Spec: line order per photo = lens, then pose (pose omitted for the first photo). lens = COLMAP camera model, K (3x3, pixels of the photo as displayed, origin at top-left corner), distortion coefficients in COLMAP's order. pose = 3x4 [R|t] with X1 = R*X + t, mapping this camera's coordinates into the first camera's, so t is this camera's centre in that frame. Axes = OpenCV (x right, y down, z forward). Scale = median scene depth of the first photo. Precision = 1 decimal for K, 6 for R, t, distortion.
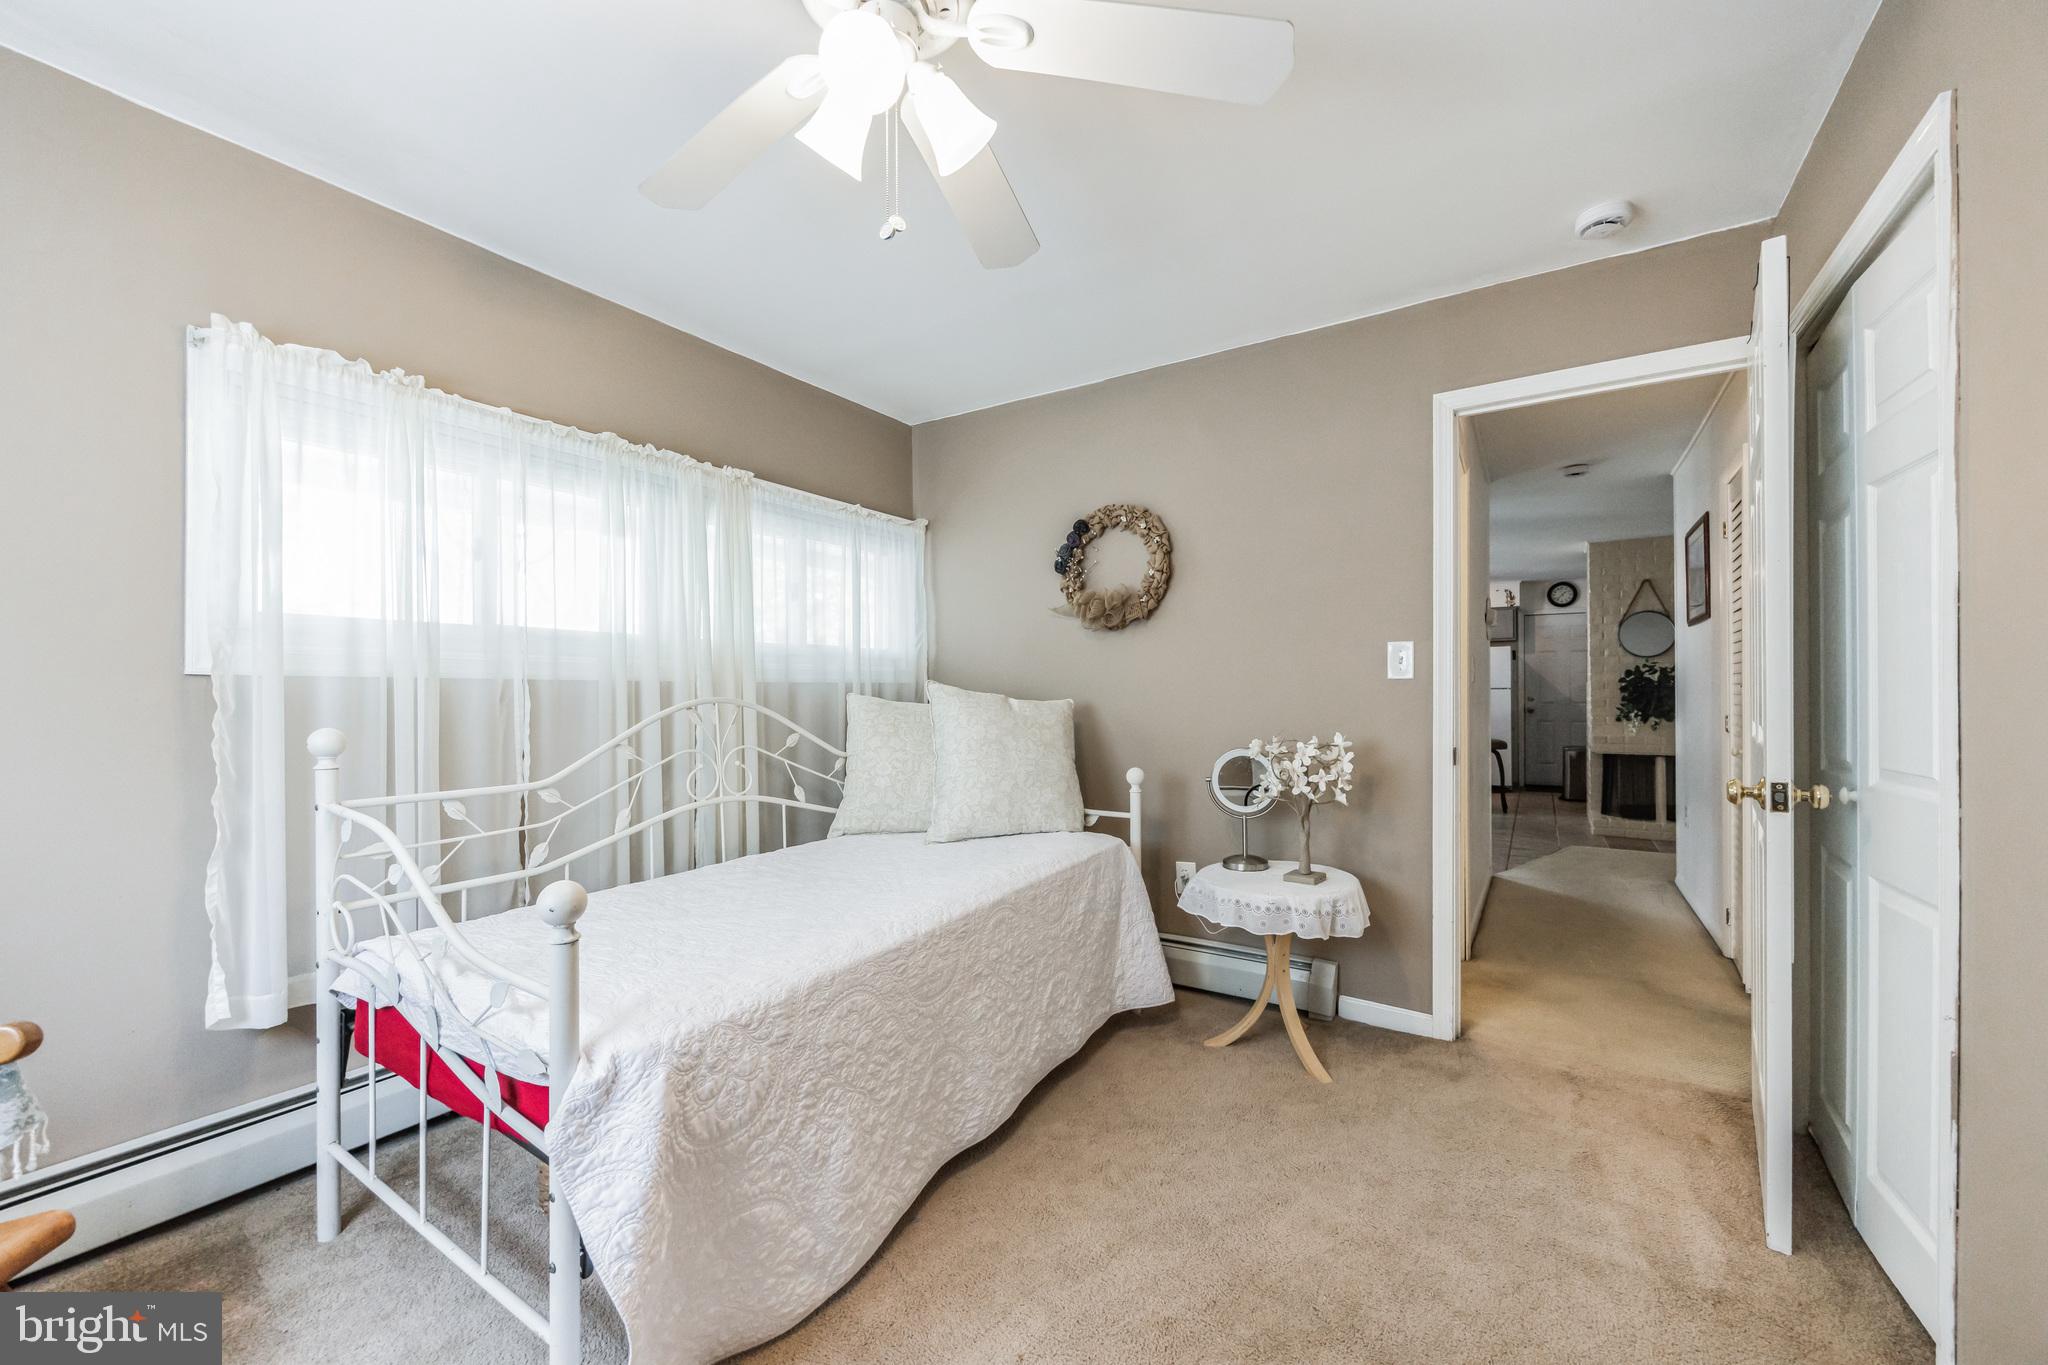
lens RADIAL K [[807.3, 0, 1024.0], [0, 807.3, 682.5], [0, 0, 1]] dist [-0.001633, -0.000060]
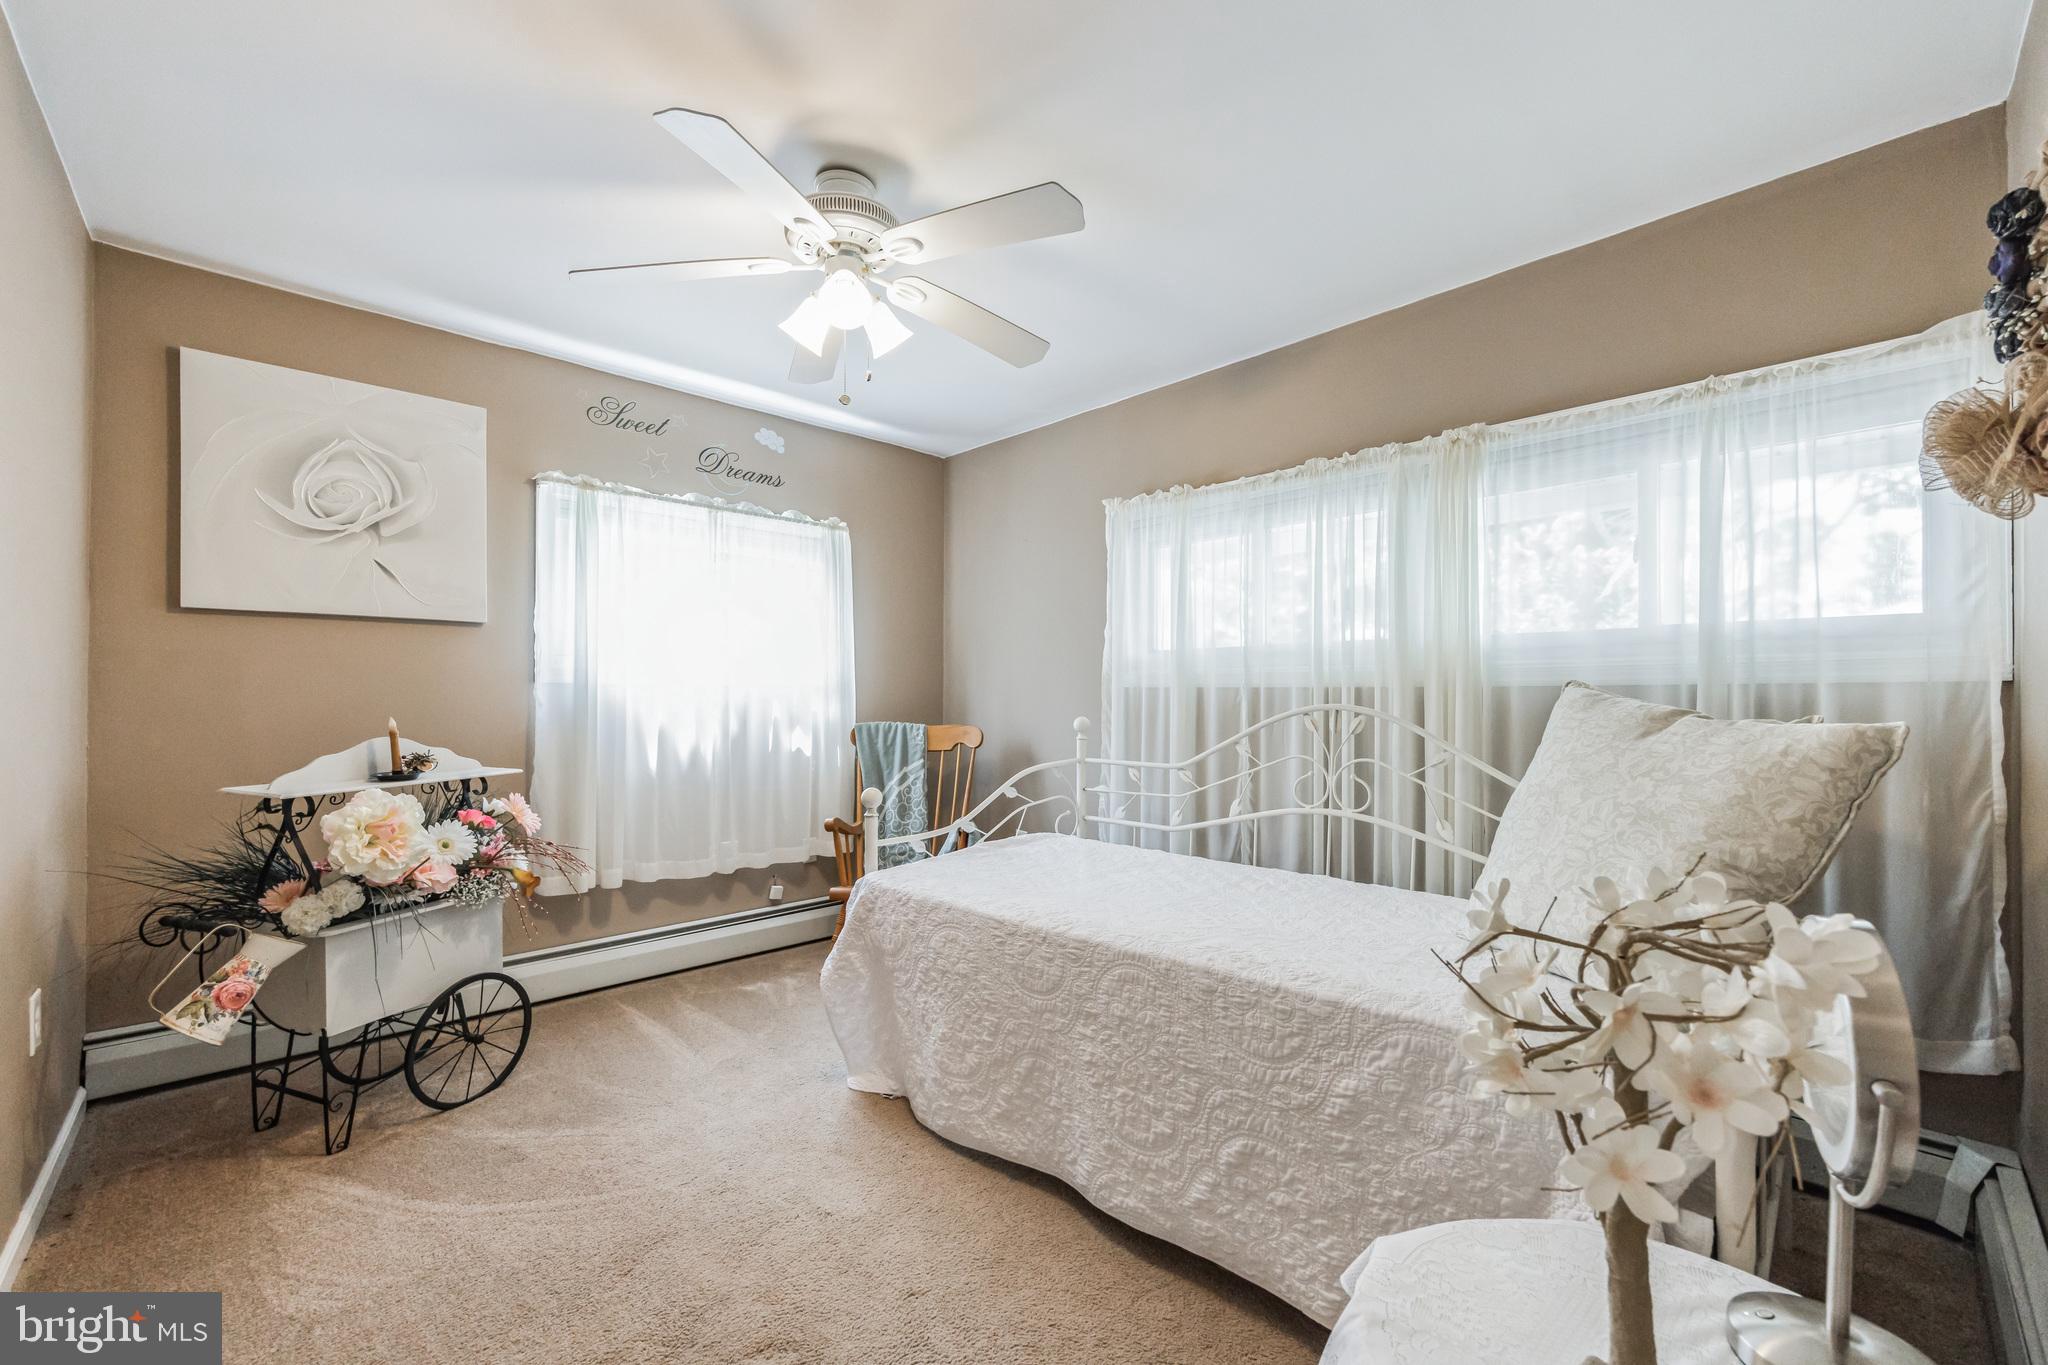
lens RADIAL K [[799.9, 0, 1011.2], [0, 799.9, 697.9], [0, 0, 1]] dist [-0.011637, 0.000054]
pose [[-0.242018, 0.000573, -0.970272, 0.760308], [0.006464, 0.999979, -0.001022, 0.012928], [0.970250, -0.006520, -0.242017, 1.050557]]
